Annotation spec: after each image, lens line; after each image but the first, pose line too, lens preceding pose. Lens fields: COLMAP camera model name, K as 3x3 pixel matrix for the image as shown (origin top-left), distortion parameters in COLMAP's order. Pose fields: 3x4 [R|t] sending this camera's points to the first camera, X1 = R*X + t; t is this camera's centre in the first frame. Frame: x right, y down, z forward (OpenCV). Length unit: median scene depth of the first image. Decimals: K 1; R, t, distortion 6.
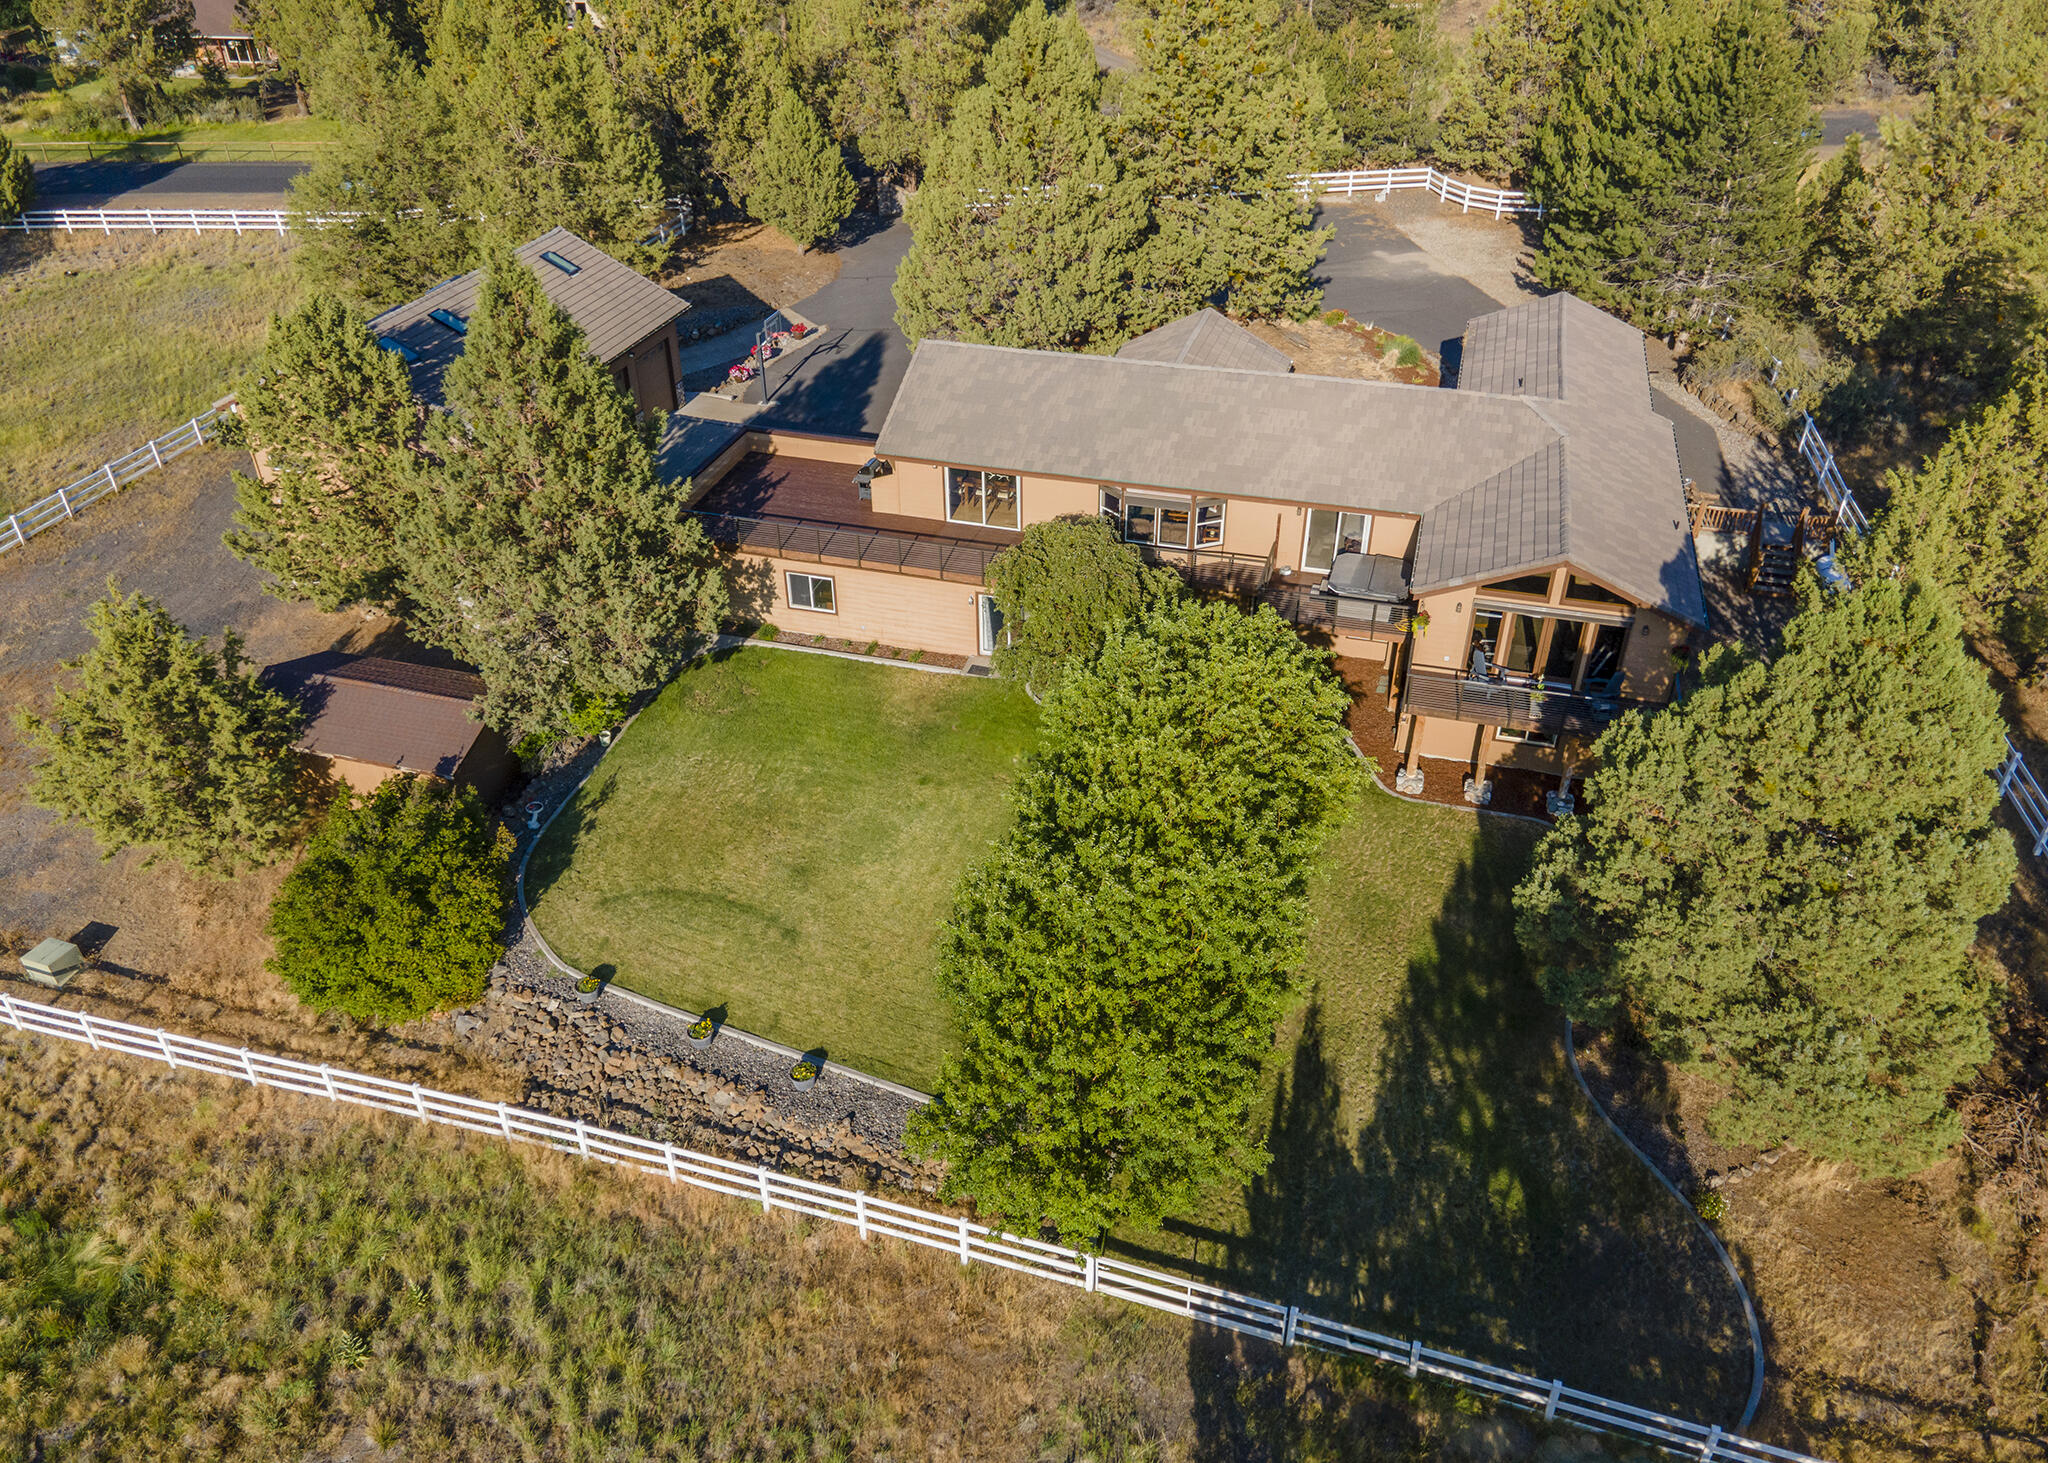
lens RADIAL K [[1407.9, 0, 1024.5], [0, 1407.9, 832.8], [0, 0, 1]] dist [0.030124, -0.000394]
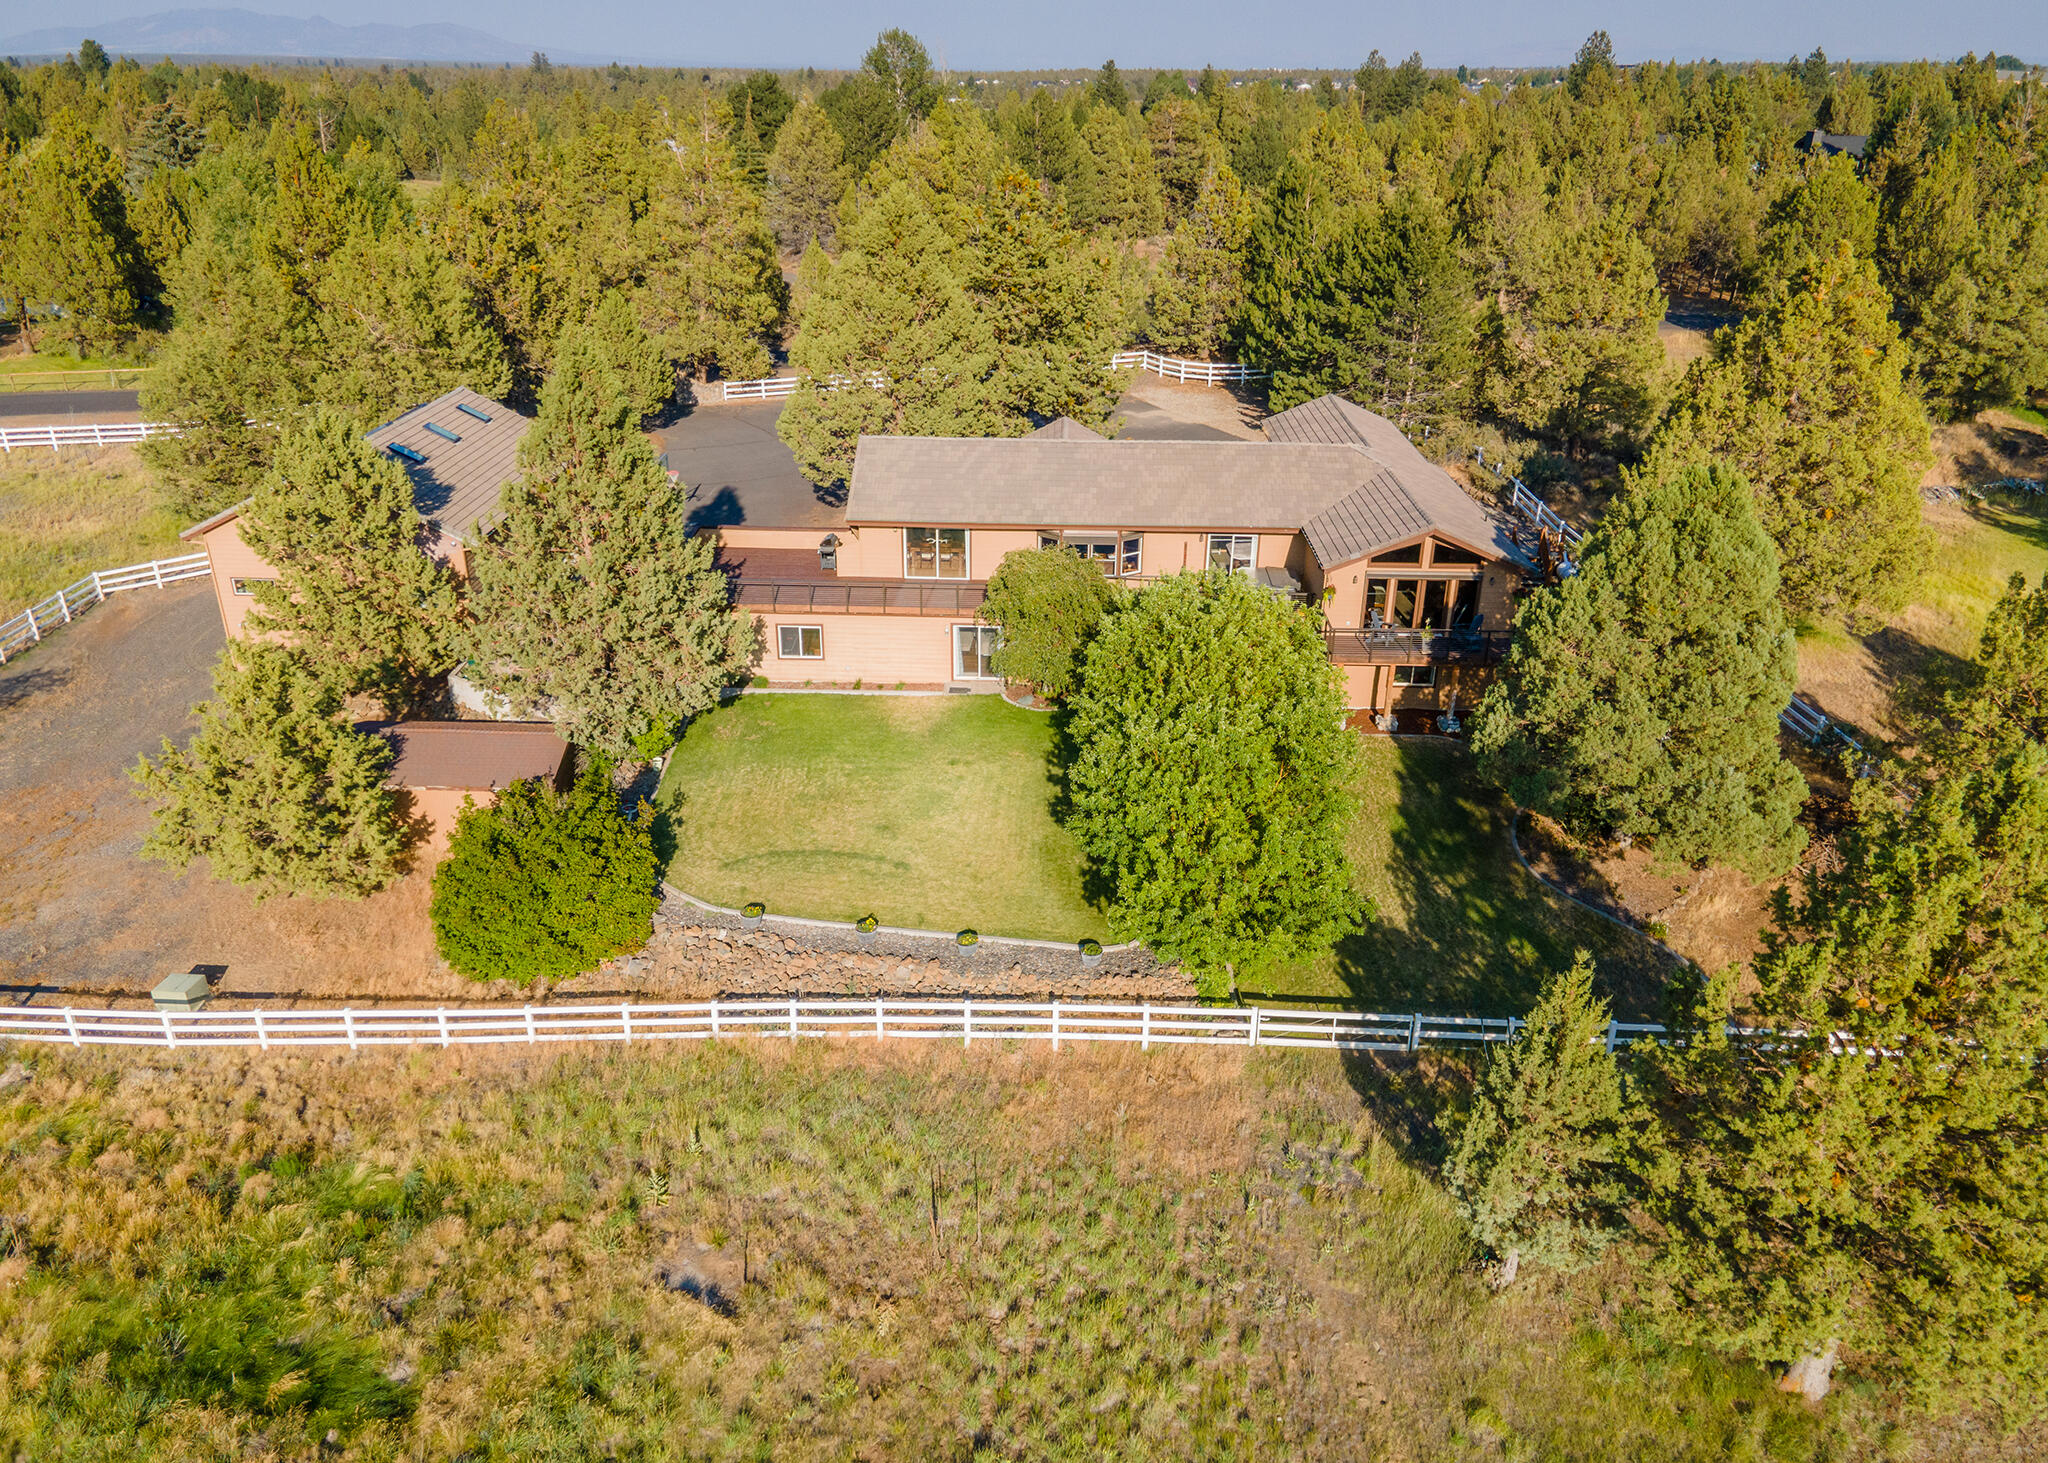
lens RADIAL K [[1424.1, 0, 1012.7], [0, 1424.1, 858.4], [0, 0, 1]] dist [0.023483, 0.001533]
pose [[0.968215, -0.107601, 0.225792, -0.269247], [0.140478, 0.980842, -0.134964, 0.187901], [-0.206944, 0.162393, 0.964781, -0.134454]]
